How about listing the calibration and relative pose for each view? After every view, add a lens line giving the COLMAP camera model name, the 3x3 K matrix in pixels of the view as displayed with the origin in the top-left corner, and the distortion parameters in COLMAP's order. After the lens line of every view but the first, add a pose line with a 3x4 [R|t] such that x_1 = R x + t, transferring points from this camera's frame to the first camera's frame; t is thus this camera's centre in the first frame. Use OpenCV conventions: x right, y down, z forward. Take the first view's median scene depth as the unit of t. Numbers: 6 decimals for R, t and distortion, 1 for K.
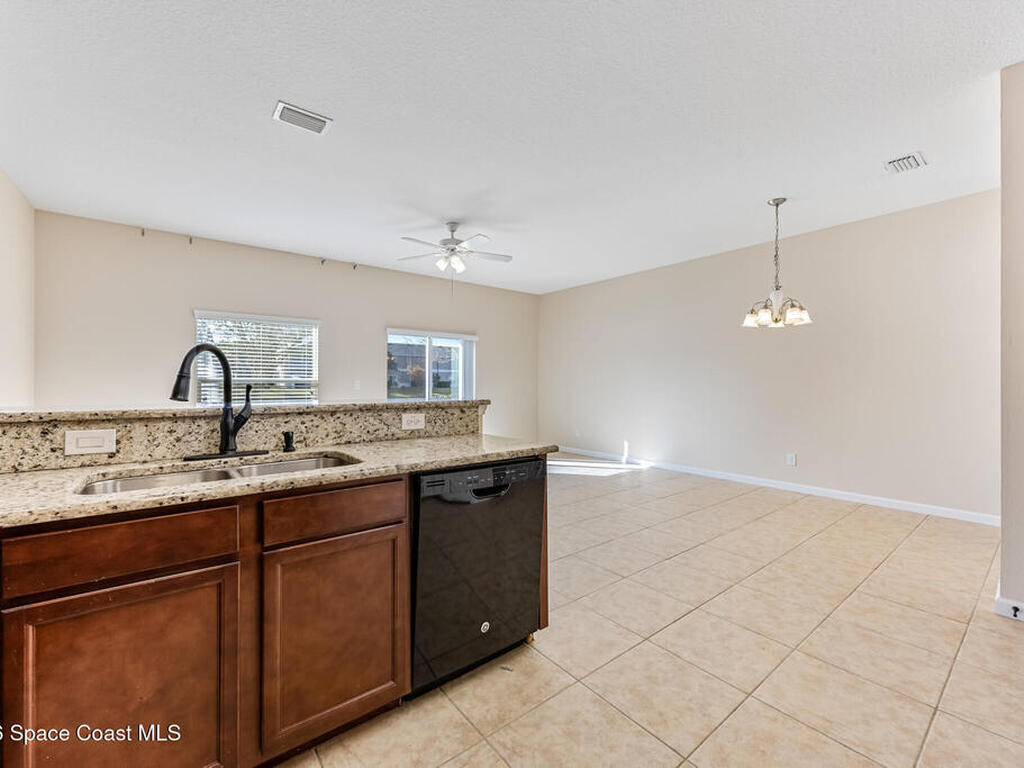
lens RADIAL K [[442.2, 0, 512.0], [0, 442.2, 384.0], [0, 0, 1]] dist [0.001709, 0.000034]
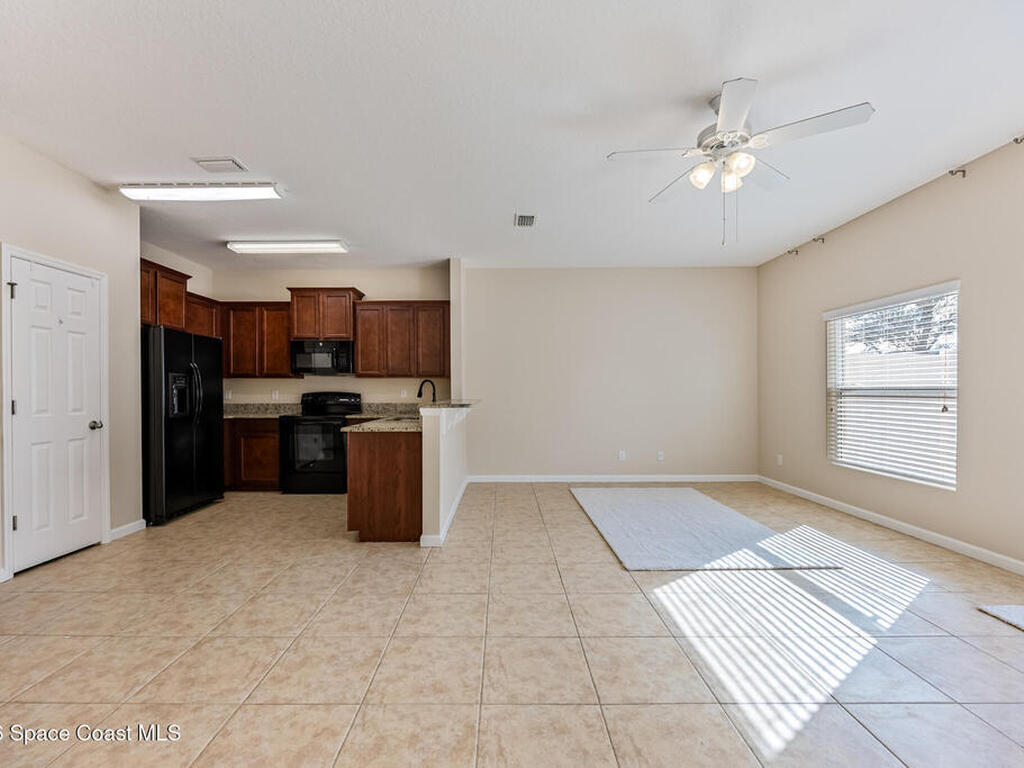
lens RADIAL K [[445.1, 0, 496.2], [0, 445.1, 394.3], [0, 0, 1]] dist [-0.002425, -0.000518]
pose [[-0.625792, 0.004668, -0.779976, 0.941834], [0.000348, 0.999984, 0.005705, -0.001518], [0.779990, 0.003299, -0.625783, 2.247932]]
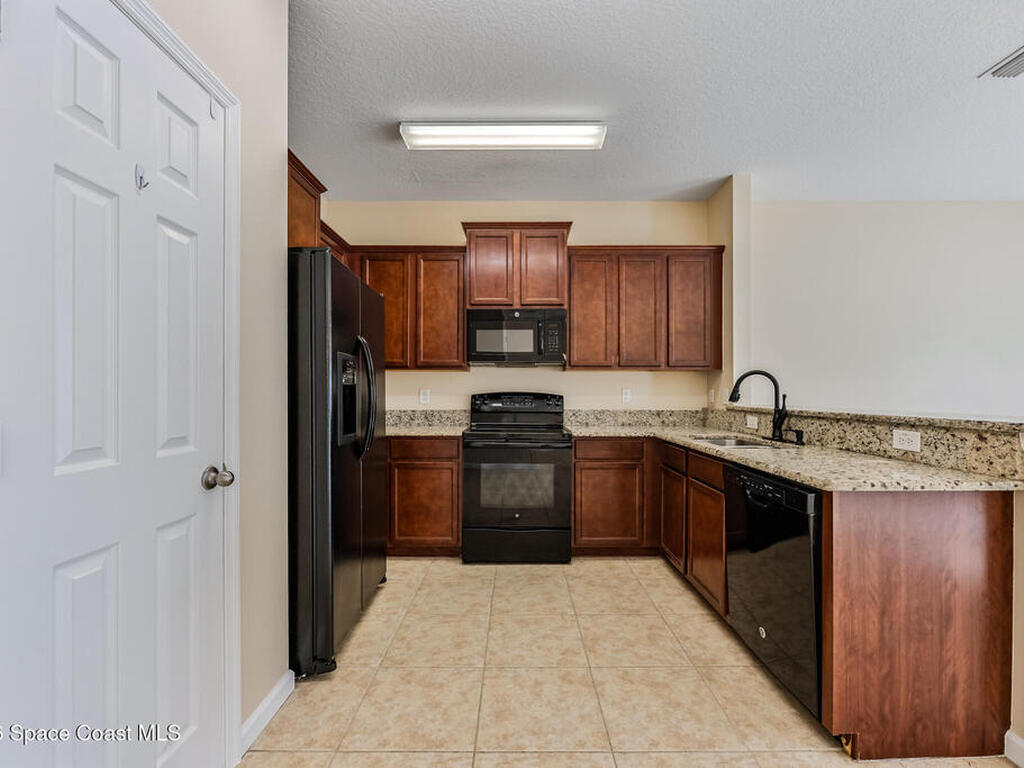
lens RADIAL K [[455.5, 0, 518.6], [0, 455.5, 392.4], [0, 0, 1]] dist [-0.001602, -0.000156]
pose [[-0.617098, -0.001869, -0.786884, 0.840210], [-0.004024, 0.999992, 0.000781, -0.001750], [0.786876, 0.003648, -0.617101, 0.907861]]
